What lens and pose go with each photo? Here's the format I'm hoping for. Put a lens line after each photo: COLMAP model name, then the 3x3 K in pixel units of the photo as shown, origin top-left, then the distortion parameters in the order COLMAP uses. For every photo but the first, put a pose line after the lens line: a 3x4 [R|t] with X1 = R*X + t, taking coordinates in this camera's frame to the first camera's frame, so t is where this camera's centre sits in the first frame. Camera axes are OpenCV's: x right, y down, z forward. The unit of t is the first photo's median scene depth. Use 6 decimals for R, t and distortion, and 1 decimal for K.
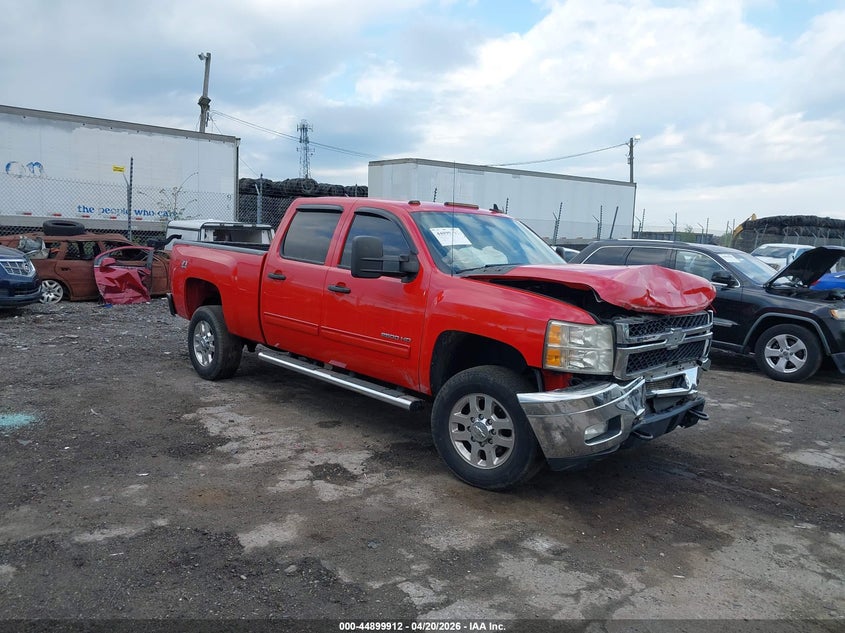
lens RADIAL K [[663.1, 0, 419.7], [0, 663.1, 317.8], [0, 0, 1]] dist [0.005679, 0.006978]
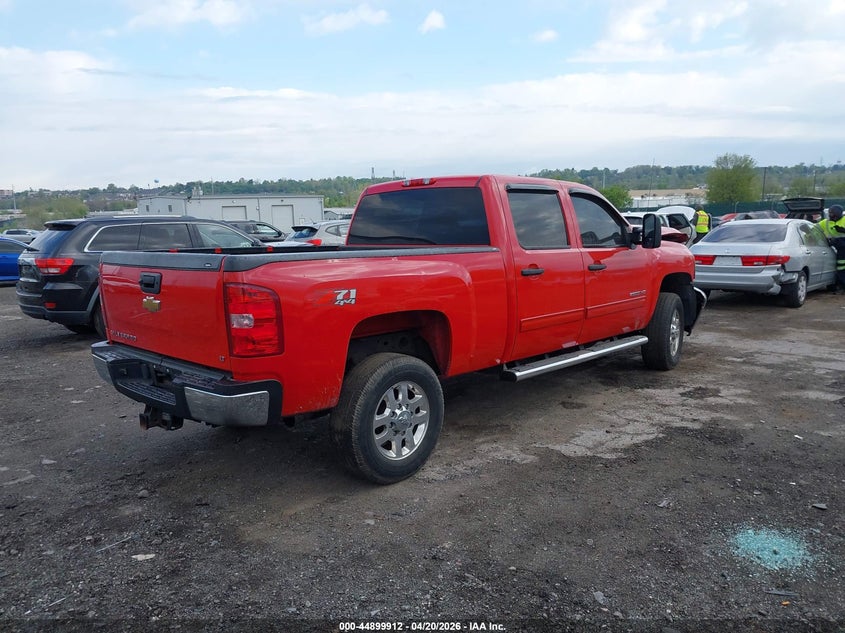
lens RADIAL K [[663.1, 0, 419.7], [0, 663.1, 317.8], [0, 0, 1]] dist [0.005679, 0.006978]
pose [[-0.054845, -0.182138, 0.981742, -1.459284], [0.137706, 0.972447, 0.188106, -0.256838], [-0.988953, 0.145509, -0.028252, 1.655121]]
